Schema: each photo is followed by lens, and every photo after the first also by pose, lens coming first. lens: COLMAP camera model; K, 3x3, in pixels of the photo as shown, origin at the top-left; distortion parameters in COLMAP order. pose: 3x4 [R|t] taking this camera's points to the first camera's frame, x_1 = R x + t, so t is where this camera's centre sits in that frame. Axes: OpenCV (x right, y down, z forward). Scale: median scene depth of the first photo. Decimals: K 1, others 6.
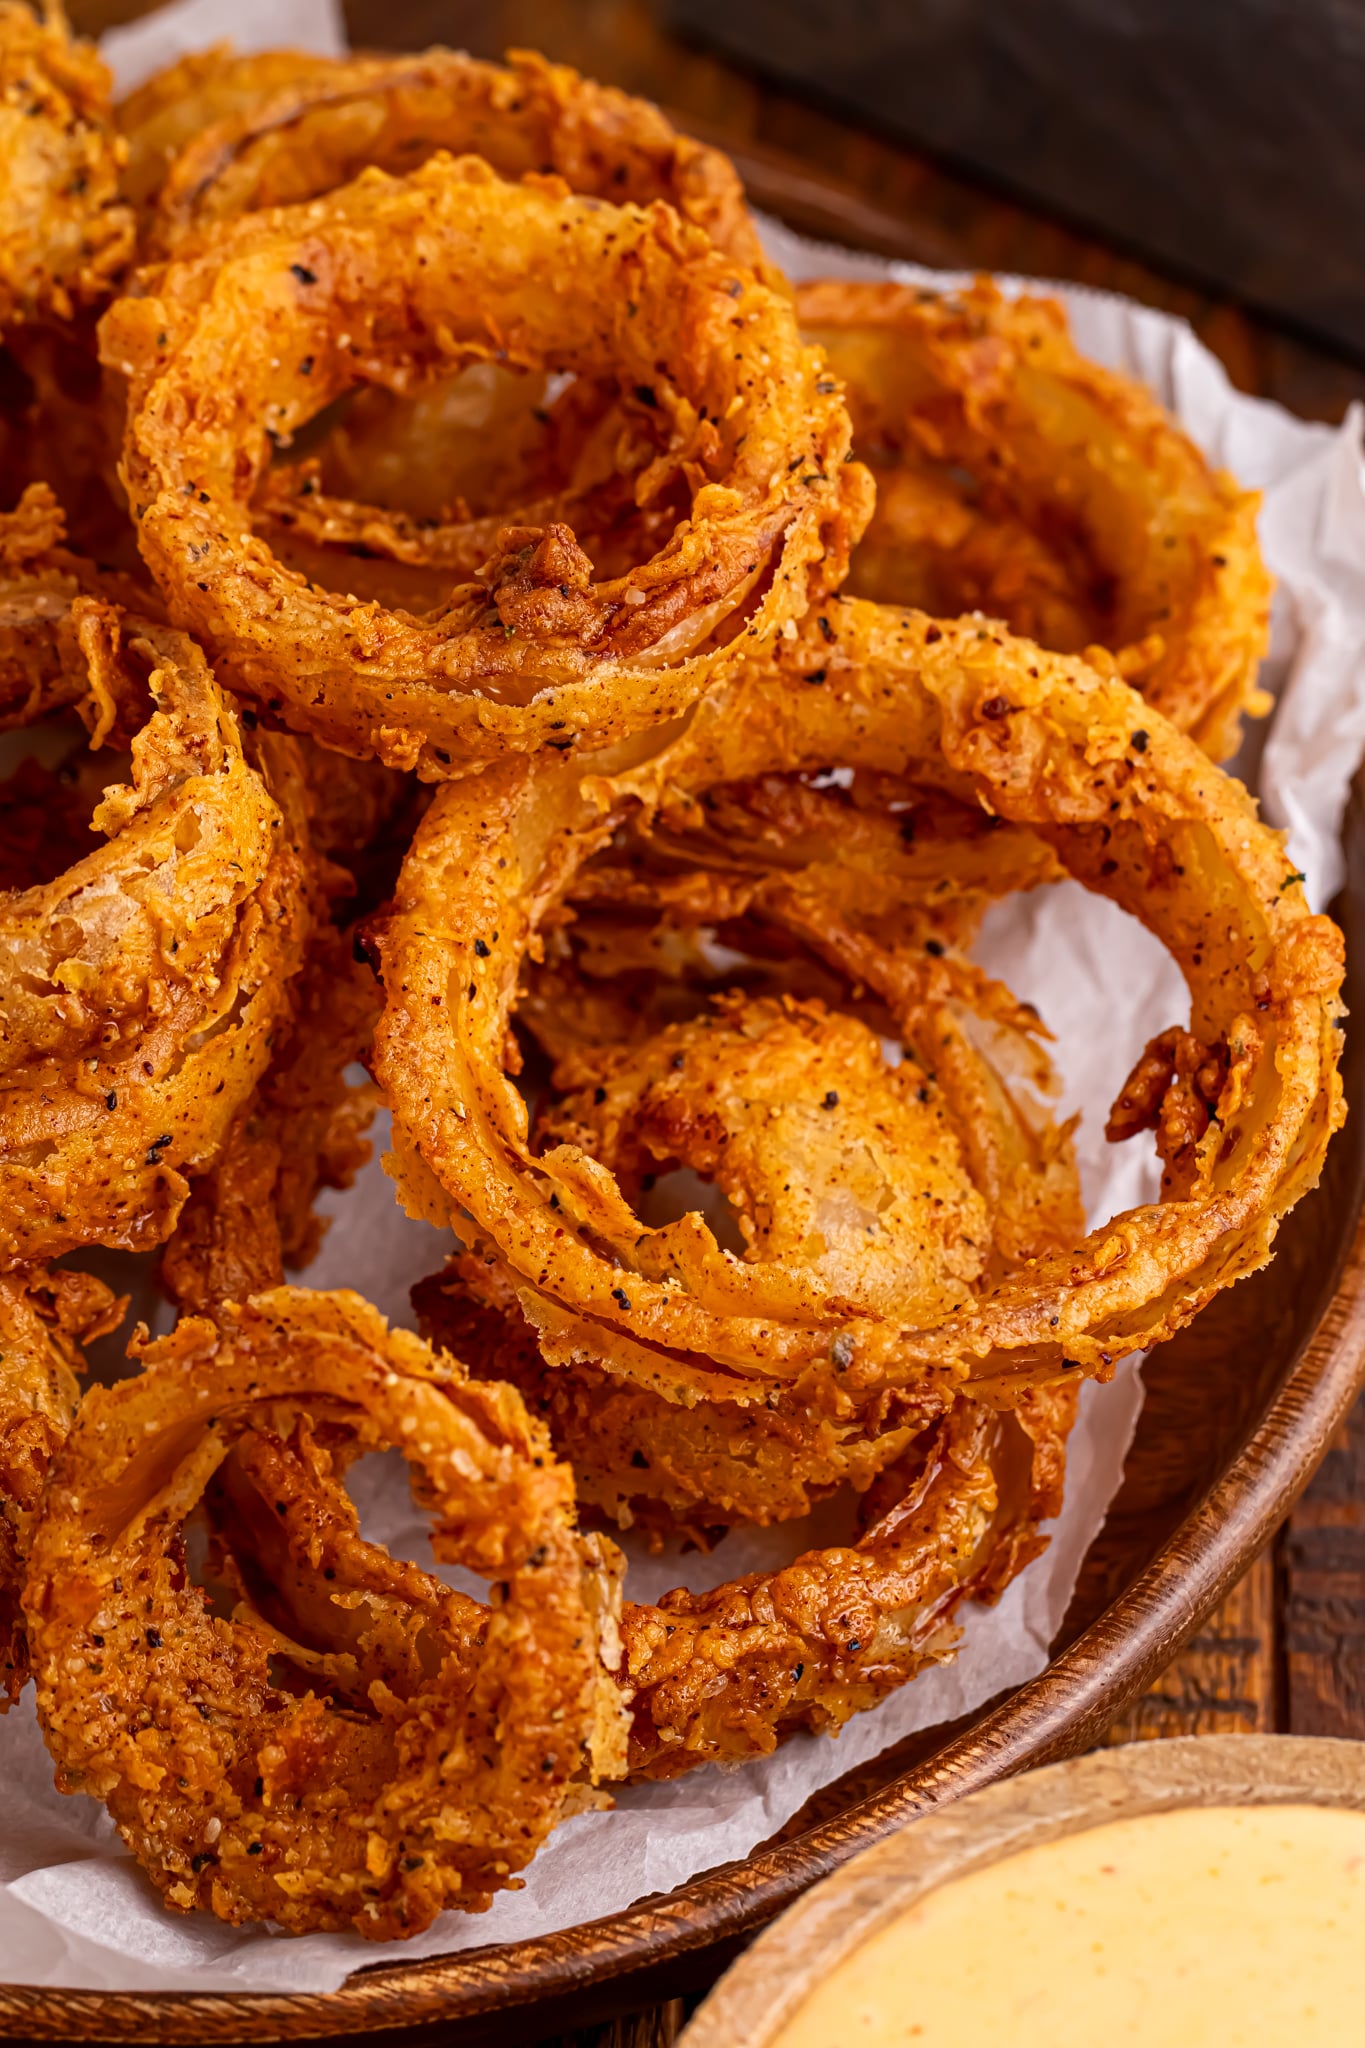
lens RADIAL K [[8062.3, 0, 721.7], [0, 8062.3, 1123.1], [0, 0, 1]] dist [0.033959, 0.000000]
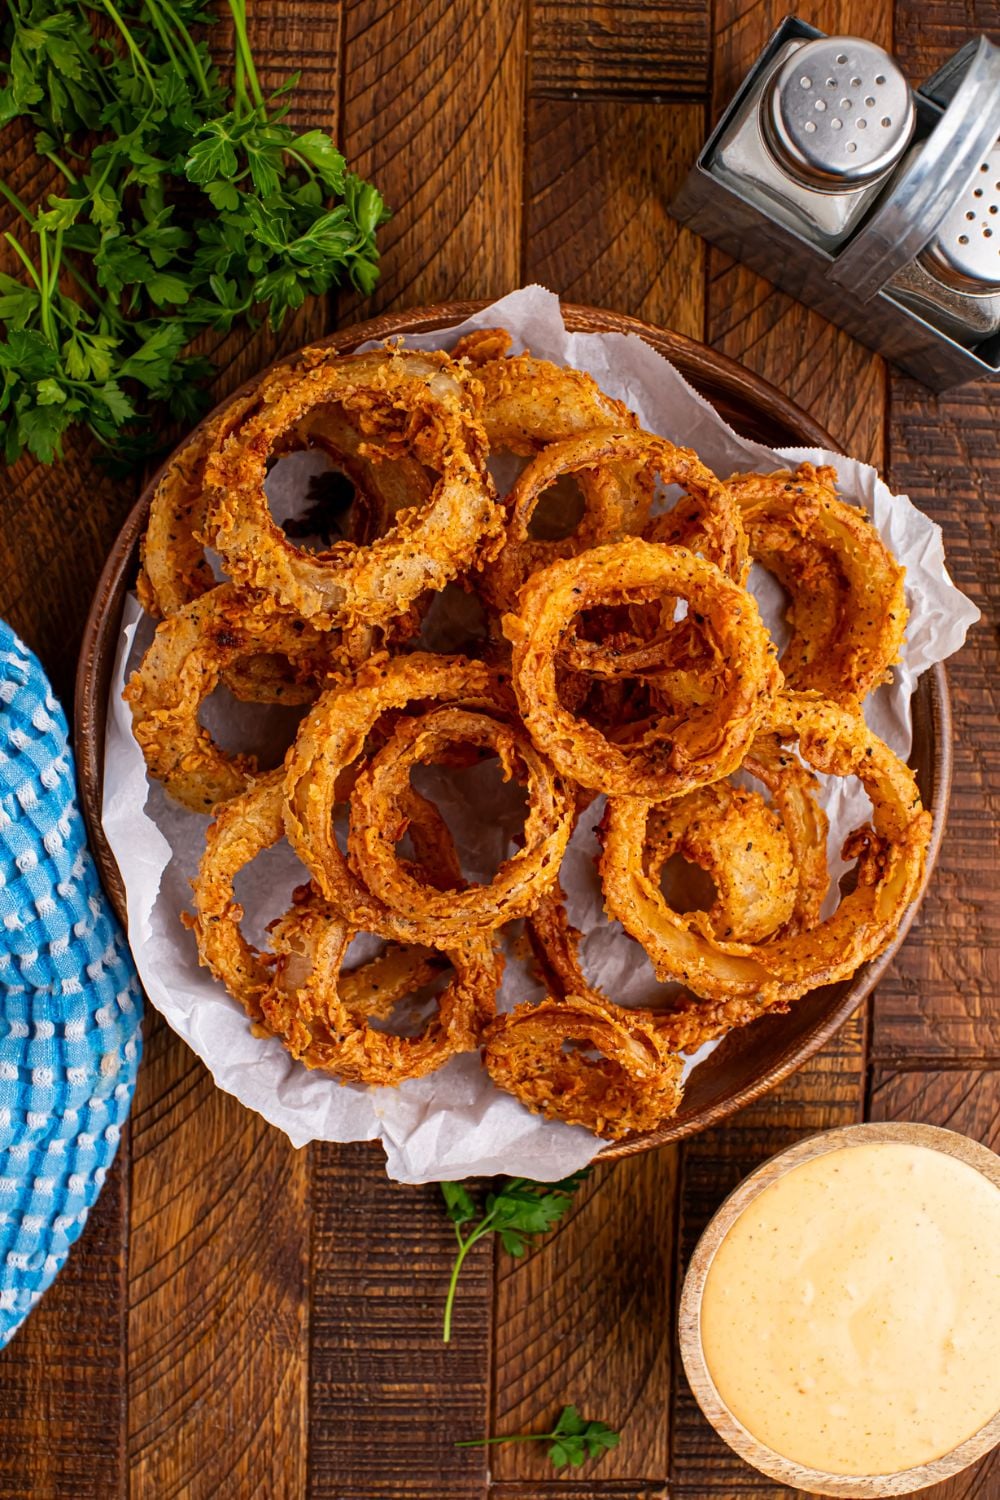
lens RADIAL K [[2247.7, 0, 521.6], [0, 2247.7, 749.8], [0, 0, 1]] dist [-0.179666, 0.000000]
pose [[0.999031, -0.007252, 0.043416, -0.105346], [-0.021704, 0.776933, 0.629209, -0.545867], [-0.038294, -0.629541, 0.776023, 0.398647]]
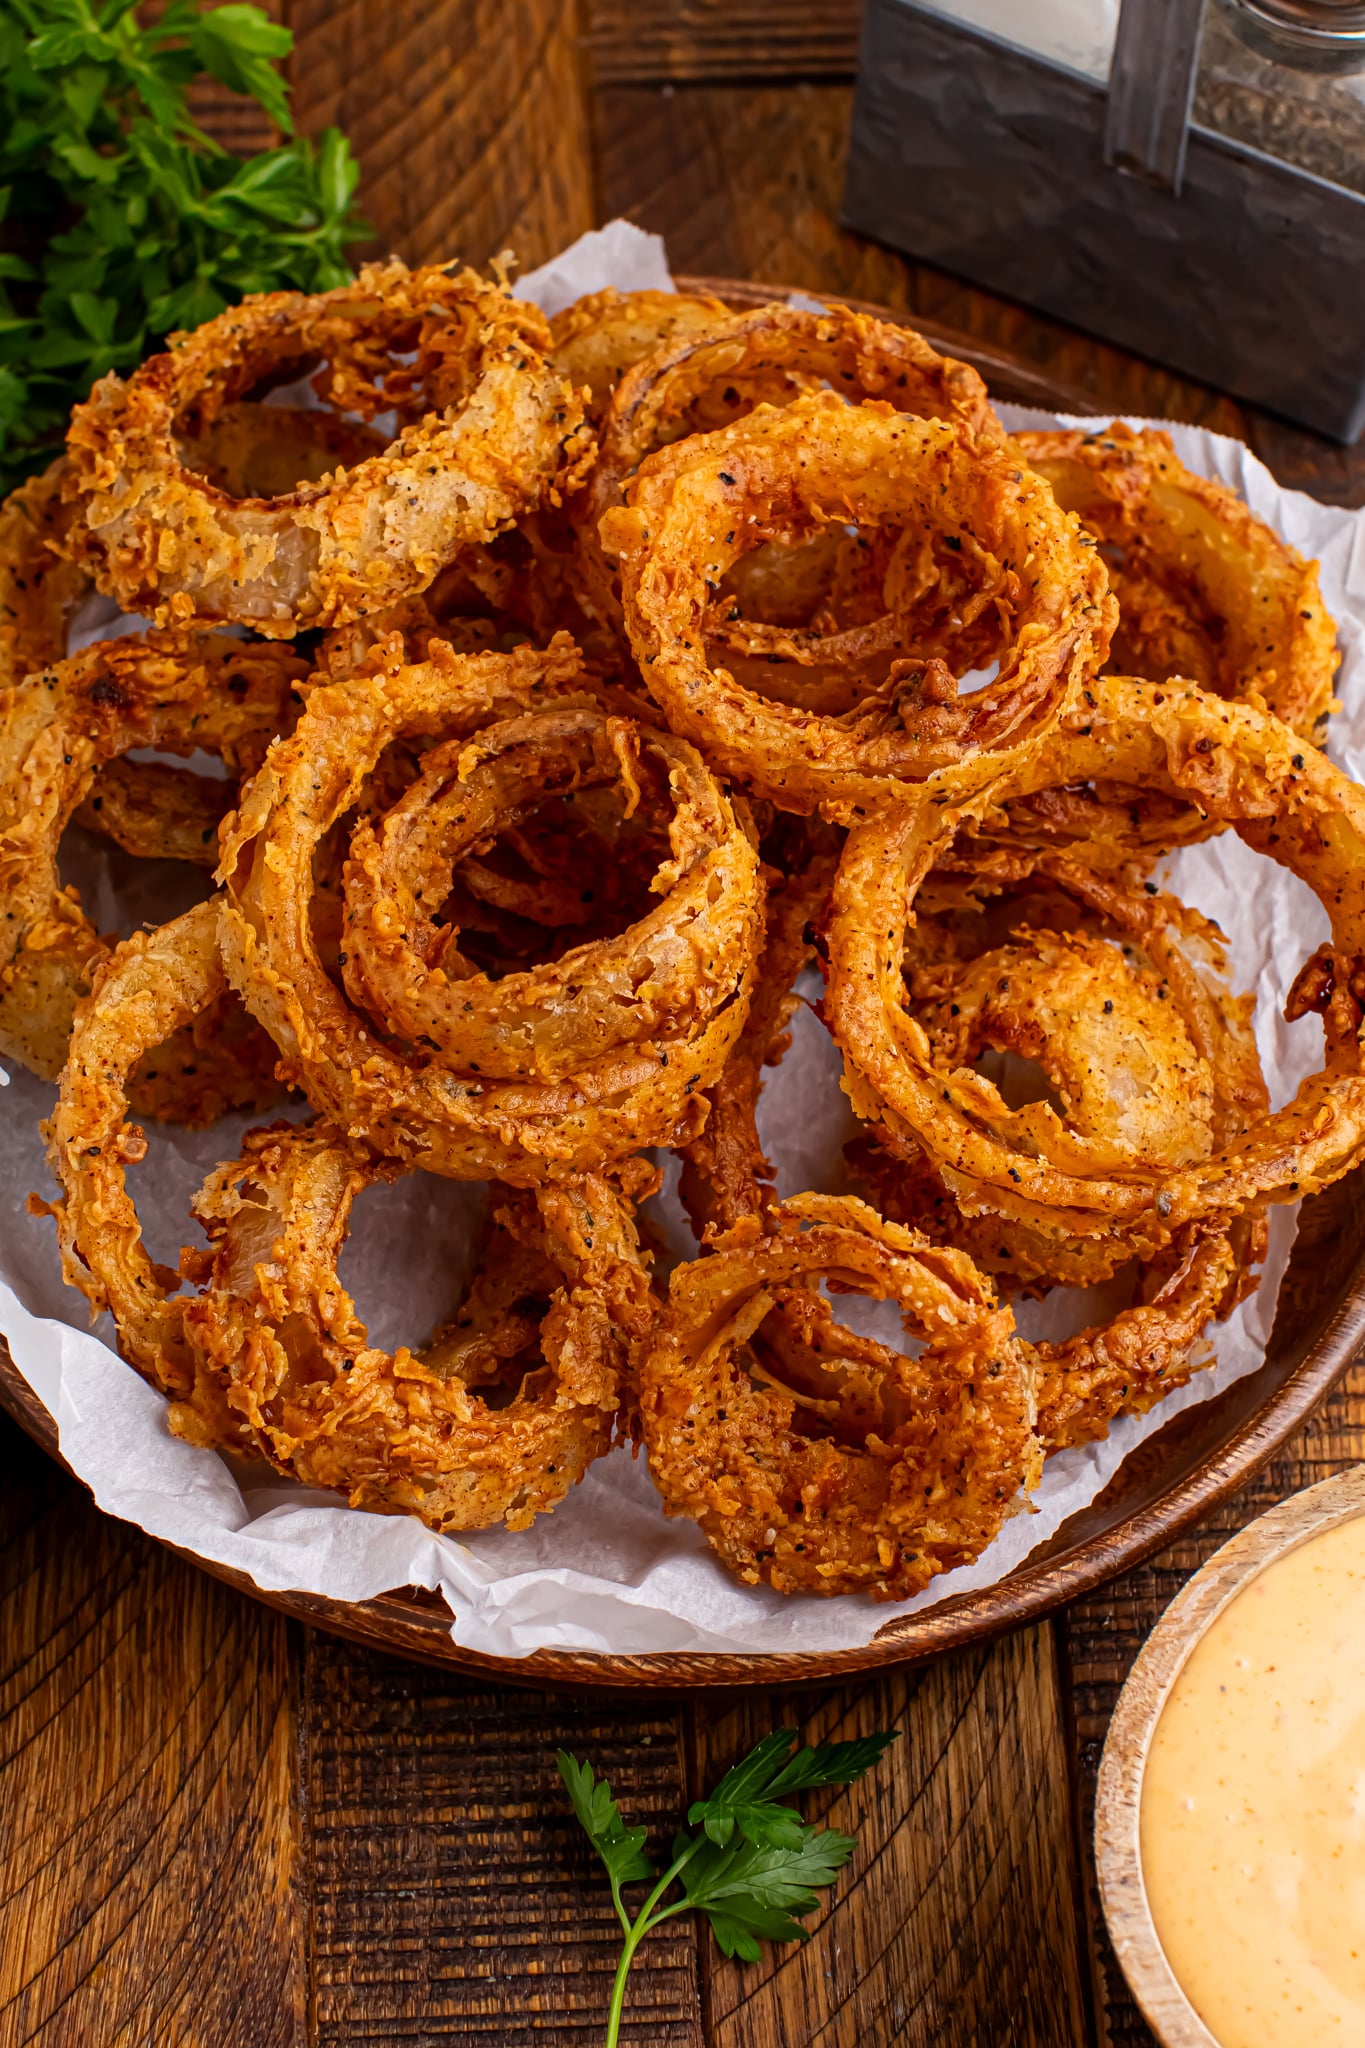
lens RADIAL K [[4255.1, 0, 692.7], [0, 4255.1, 1044.7], [0, 0, 1]] dist [-0.184640, 0.000000]
pose [[0.995556, -0.067762, 0.065400, -0.120107], [0.058114, 0.988506, 0.139566, -0.114491], [-0.074106, -0.135146, 0.988051, 0.208172]]
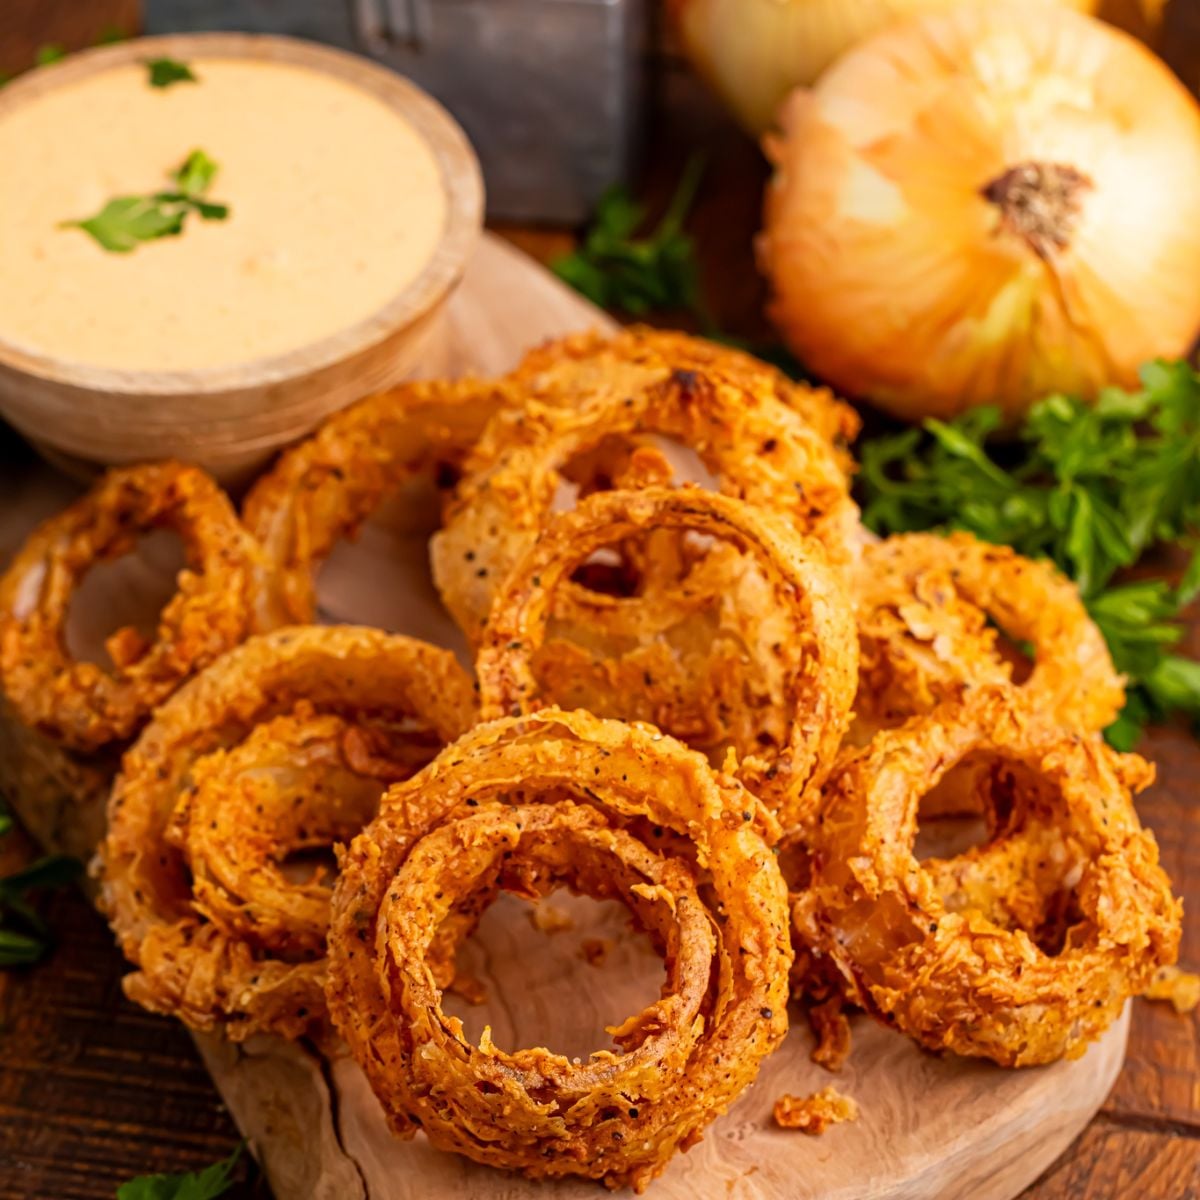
lens RADIAL K [[5672.5, 0, 602.8], [0, 5672.5, 604.7], [0, 0, 1]] dist [-0.153091, 0.000000]
pose [[0.983998, -0.169913, 0.053638, -0.264830], [0.168188, 0.985126, 0.035217, -0.082519], [-0.058824, -0.025633, 0.997939, -0.300642]]
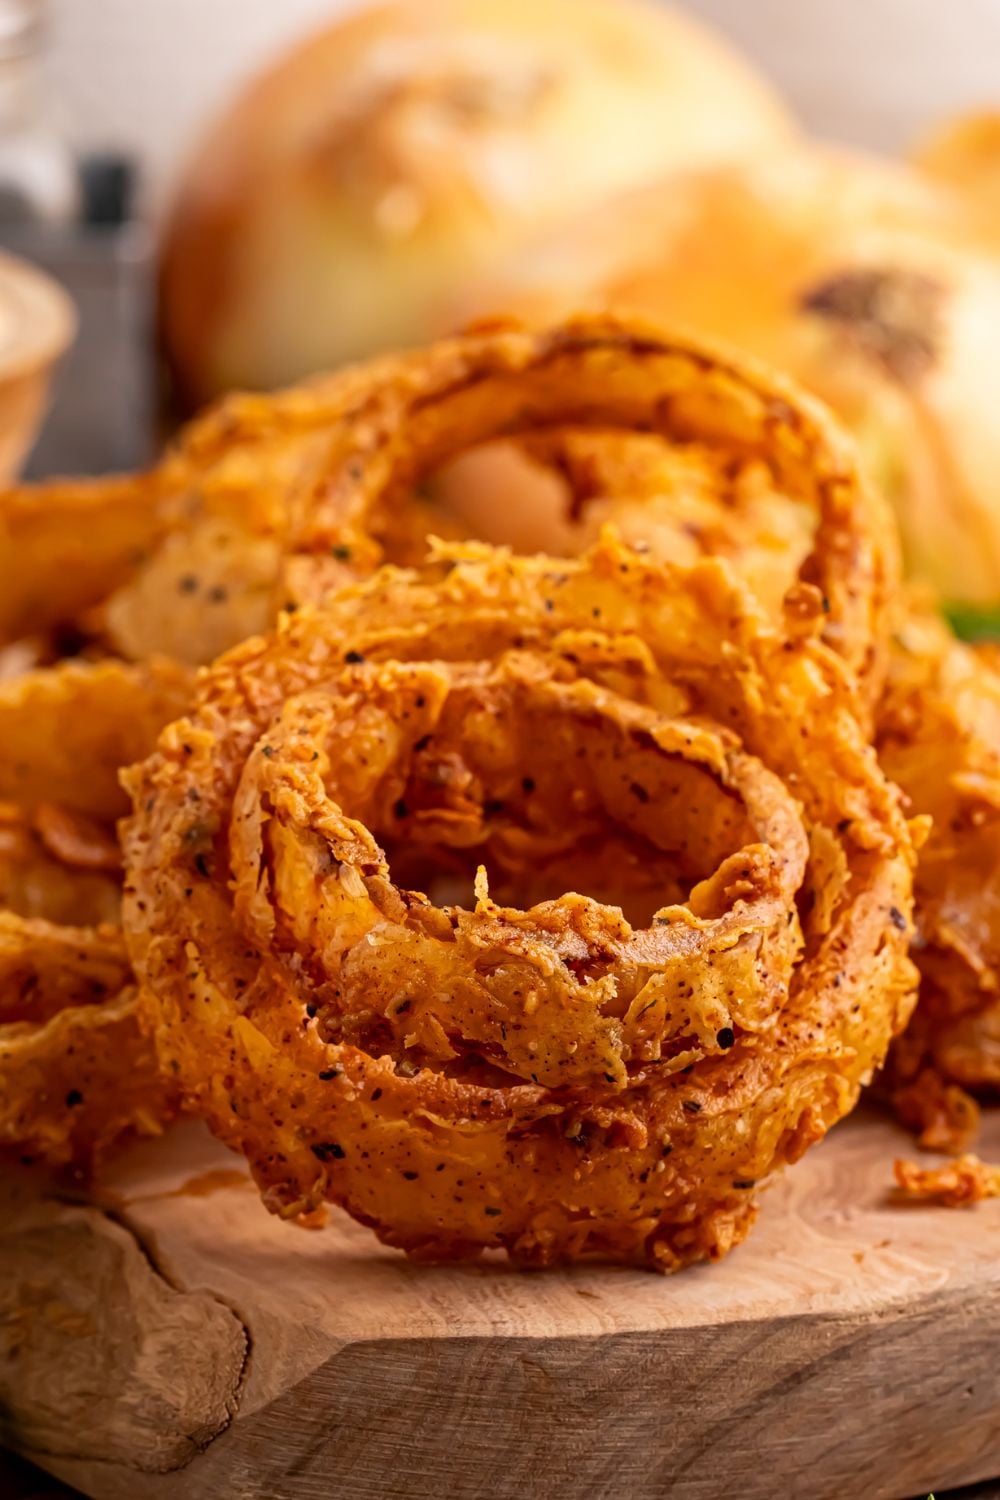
lens RADIAL K [[7842.4, 0, 505.3], [0, 7842.4, 748.5], [0, 0, 1]] dist [0.161392, 0.000000]
pose [[0.925119, -0.169114, 0.339934, -0.571929], [0.288488, 0.895170, -0.339772, 0.371927], [-0.246839, 0.412396, 0.876926, 0.044532]]
